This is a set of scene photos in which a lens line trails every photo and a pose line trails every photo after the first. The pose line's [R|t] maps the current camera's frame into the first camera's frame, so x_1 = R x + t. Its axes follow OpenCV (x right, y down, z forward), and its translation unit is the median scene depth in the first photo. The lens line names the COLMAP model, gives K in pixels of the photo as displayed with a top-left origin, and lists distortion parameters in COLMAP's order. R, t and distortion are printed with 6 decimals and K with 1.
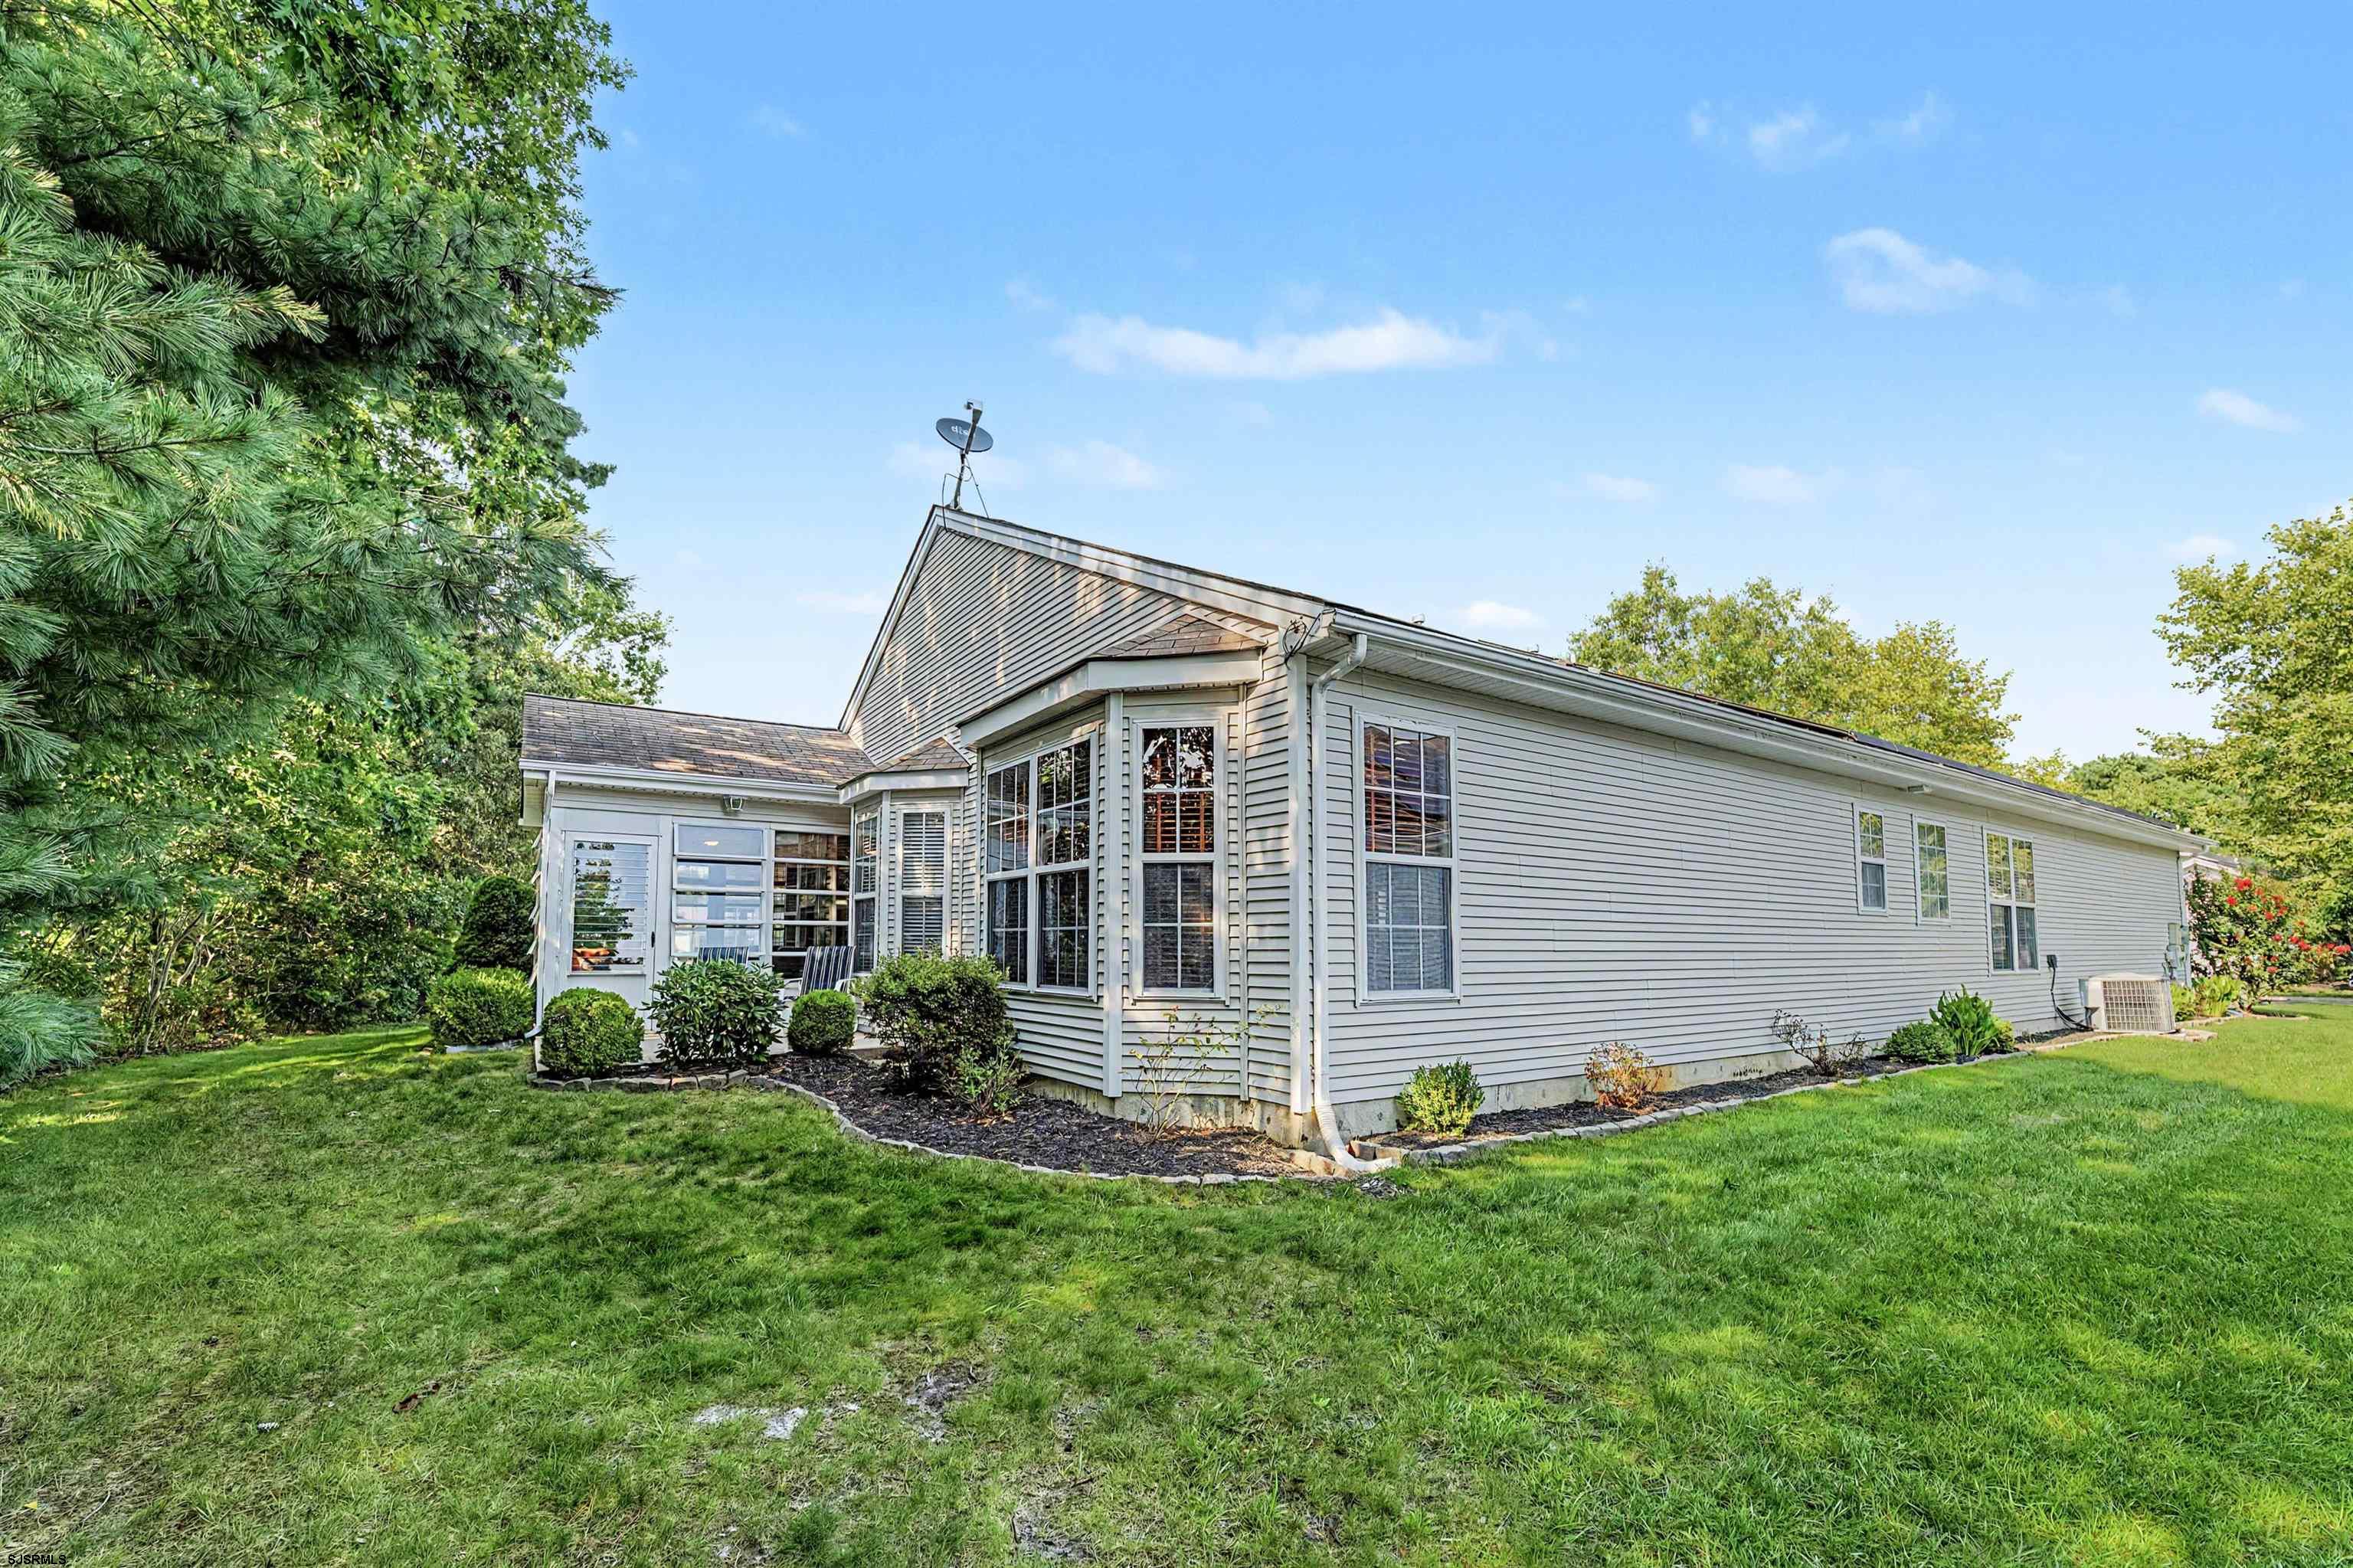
lens RADIAL K [[936.7, 0, 1144.7], [0, 936.7, 886.4], [0, 0, 1]] dist [-0.009827, 0.000556]
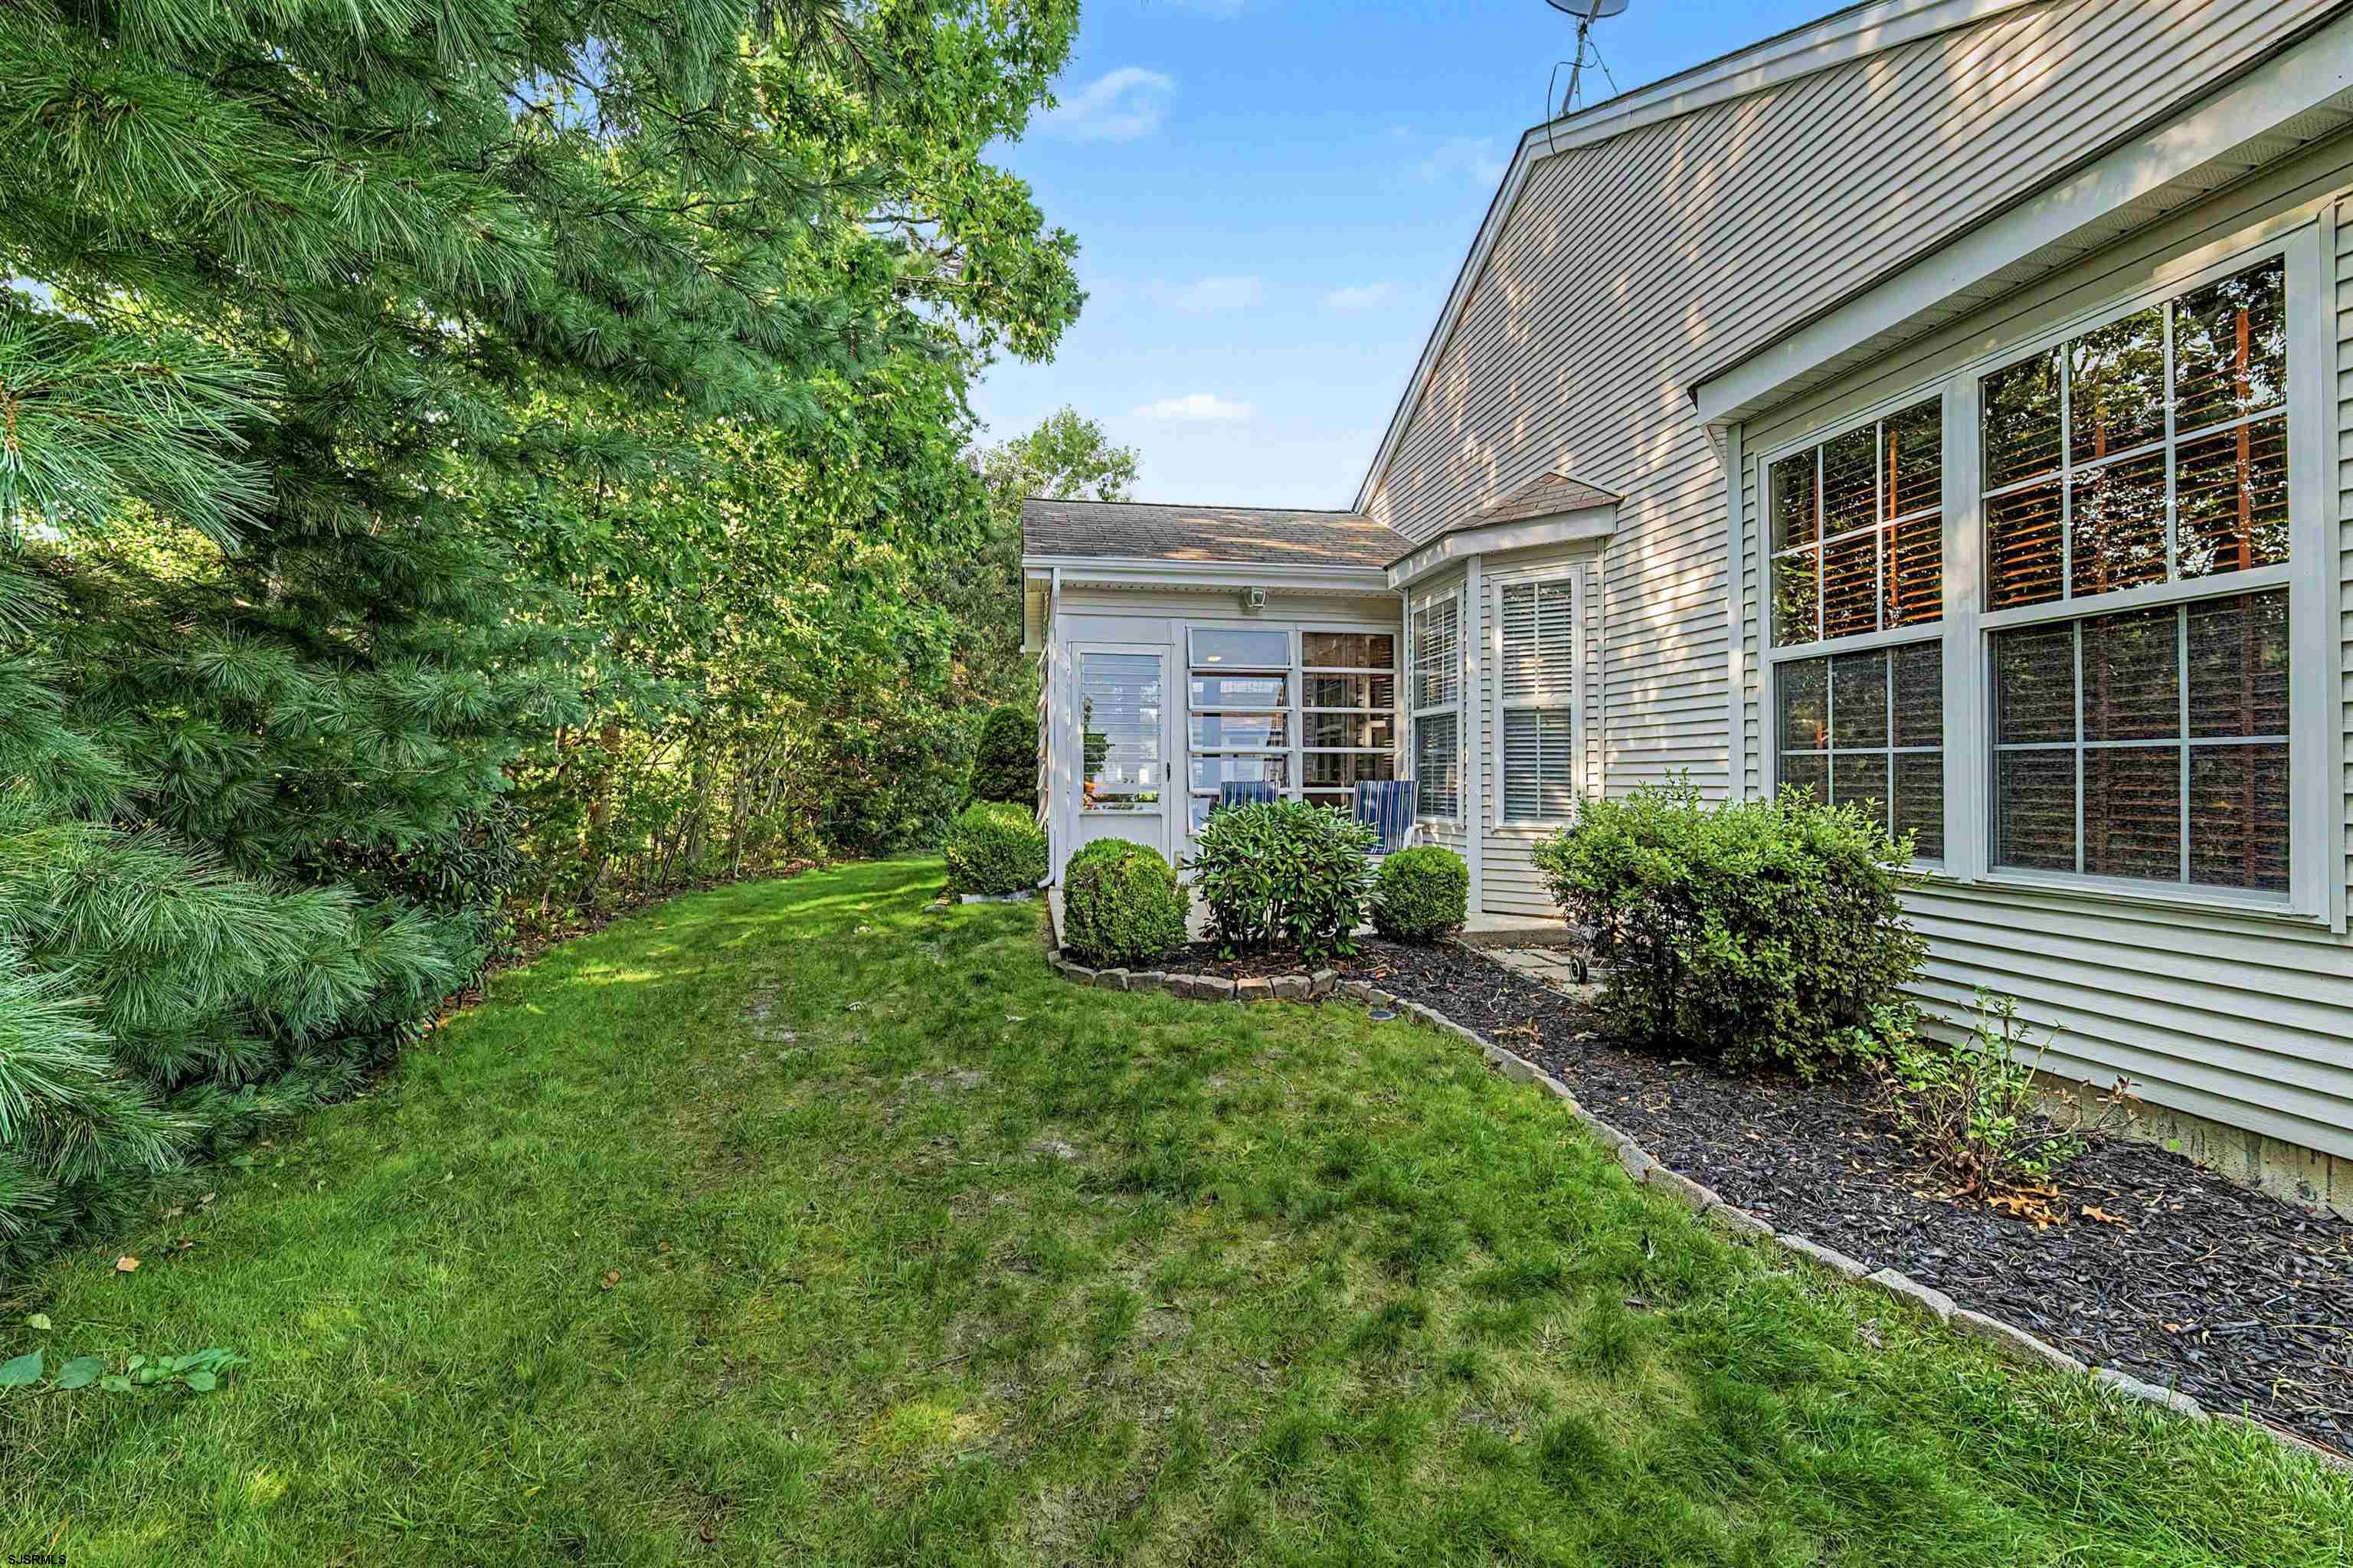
lens RADIAL K [[936.7, 0, 1173.1], [0, 936.7, 775.4], [0, 0, 1]] dist [-0.009827, 0.000556]
pose [[0.910206, -0.000361, -0.414155, -0.198042], [0.025501, 0.998151, 0.055176, 0.016088], [0.413369, -0.060783, 0.908532, 0.279967]]
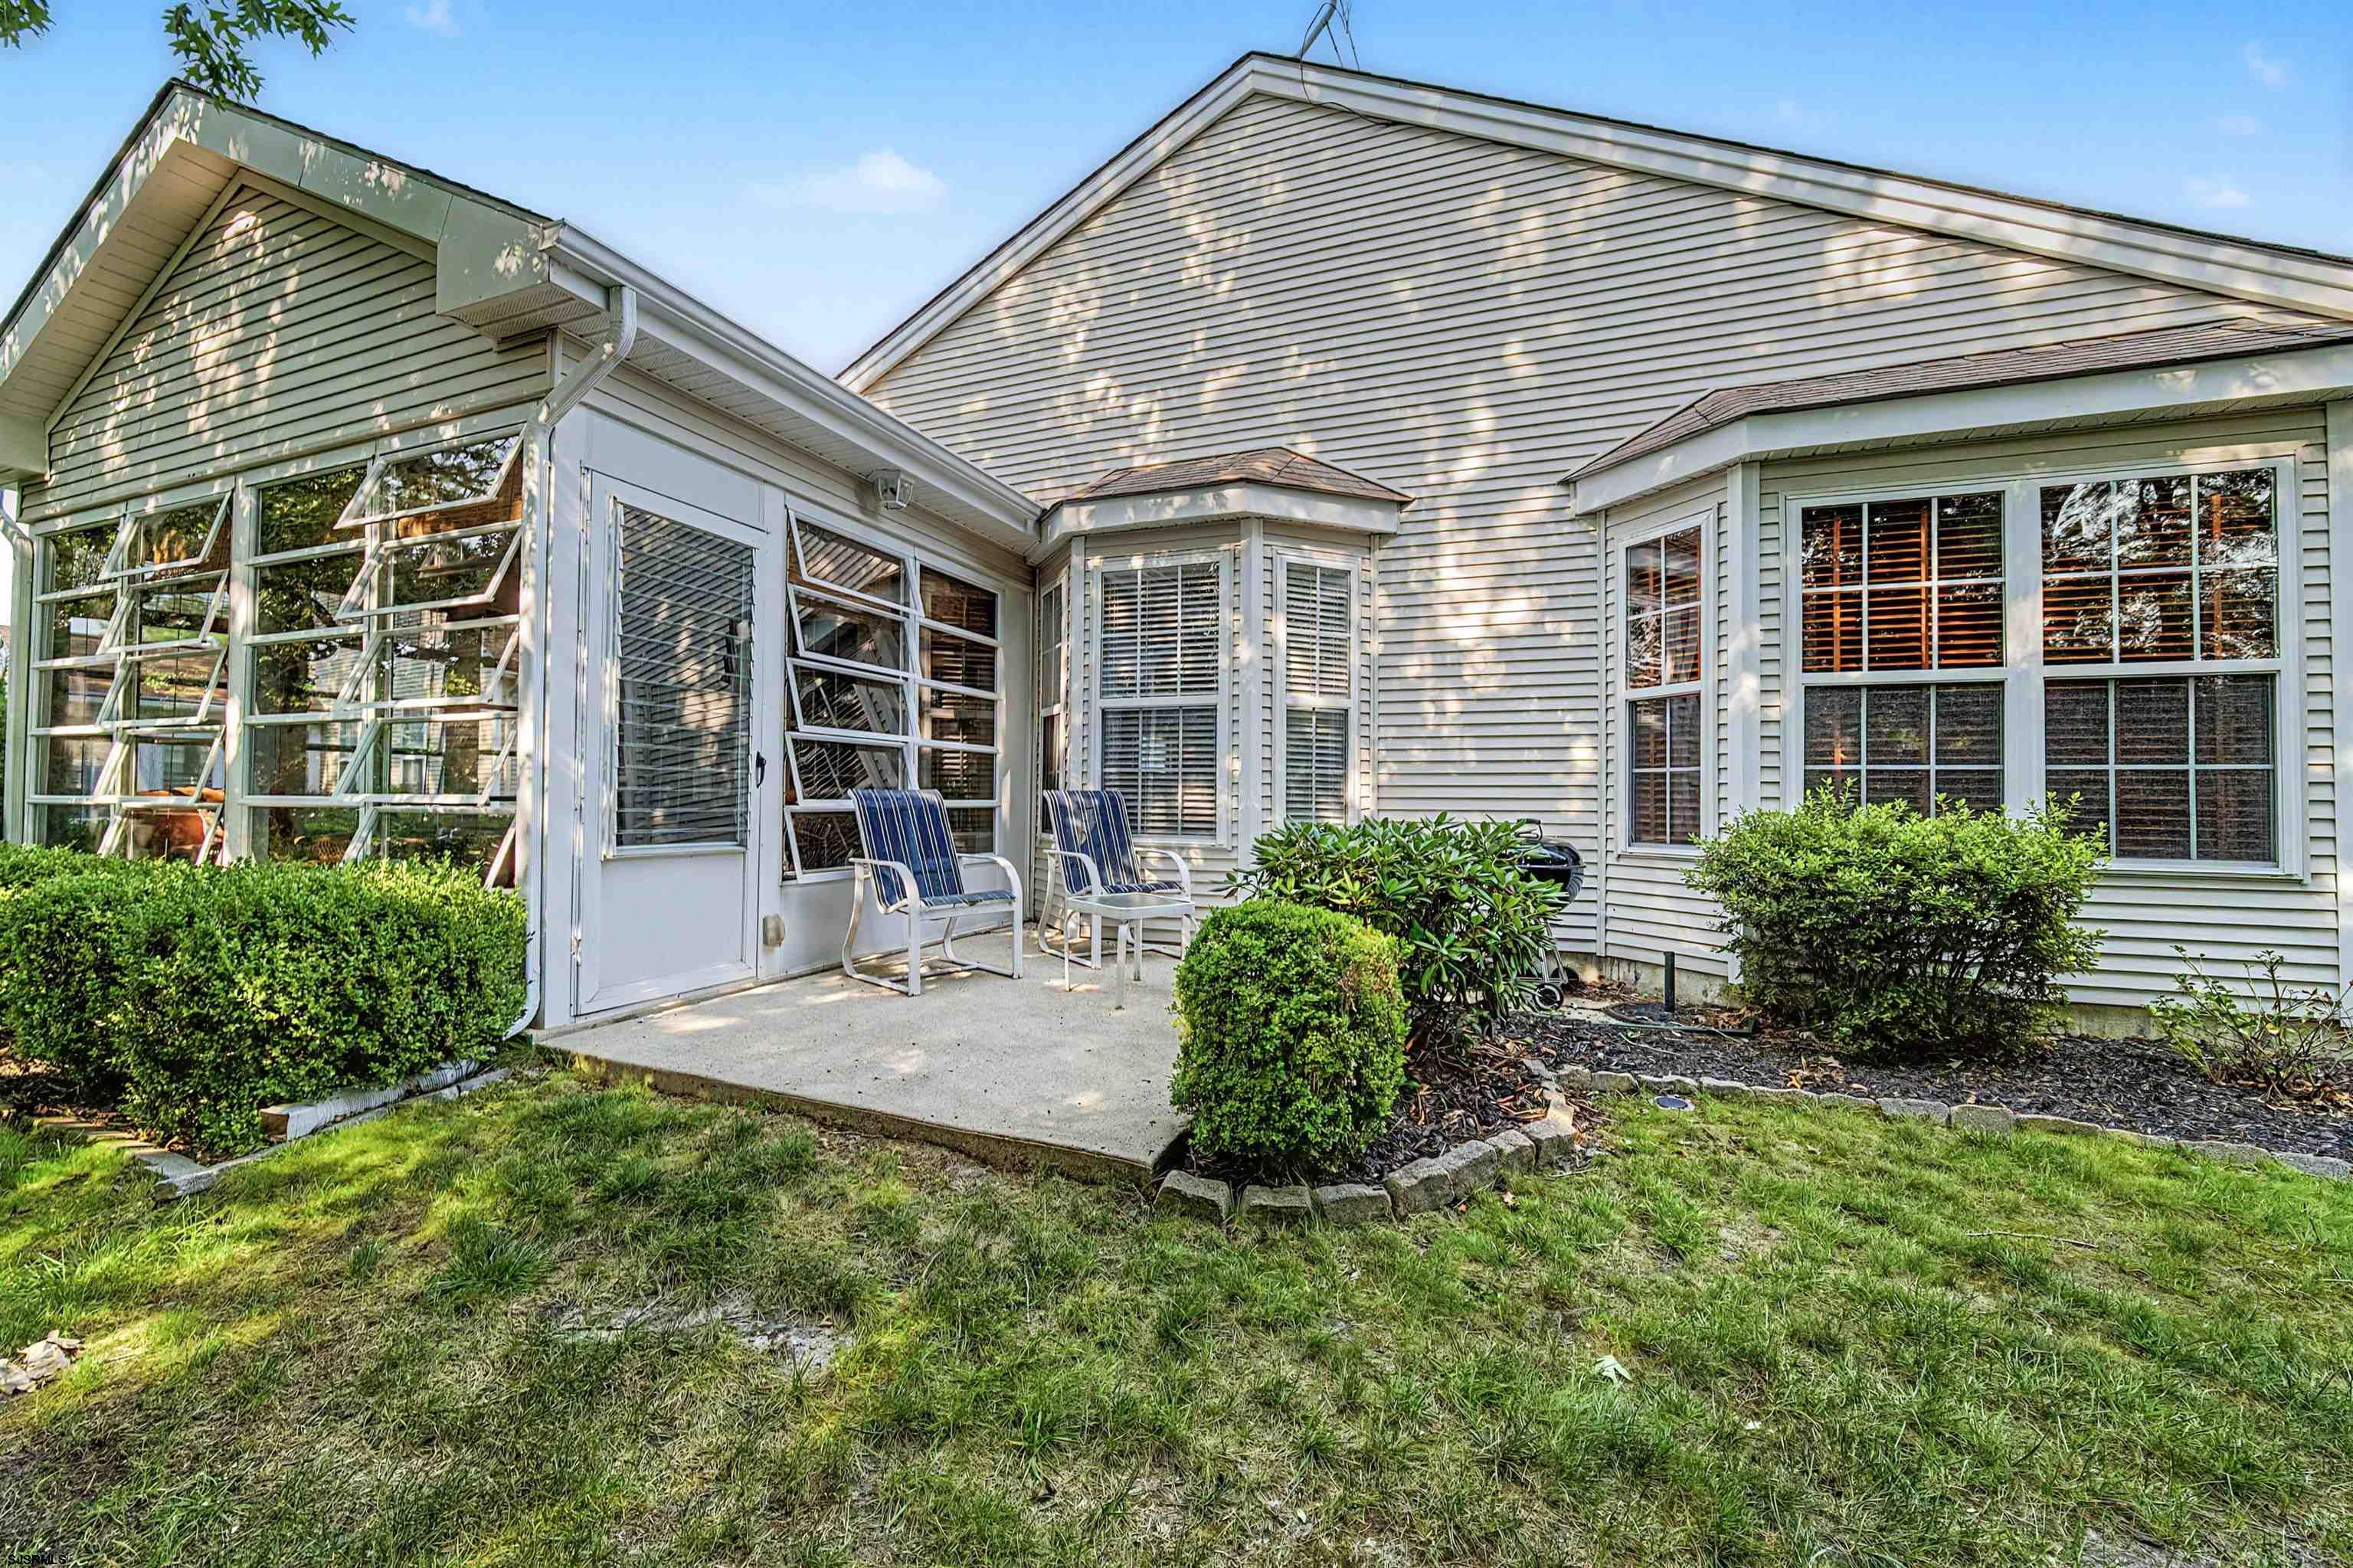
lens RADIAL K [[936.7, 0, 1246.8], [0, 936.7, 775.4], [0, 0, 1]] dist [-0.009827, 0.000556]
pose [[0.823361, 0.019083, 0.567198, -0.602925], [-0.041805, 0.998759, 0.027083, 0.038198], [-0.565977, -0.046011, 0.823136, 0.537737]]
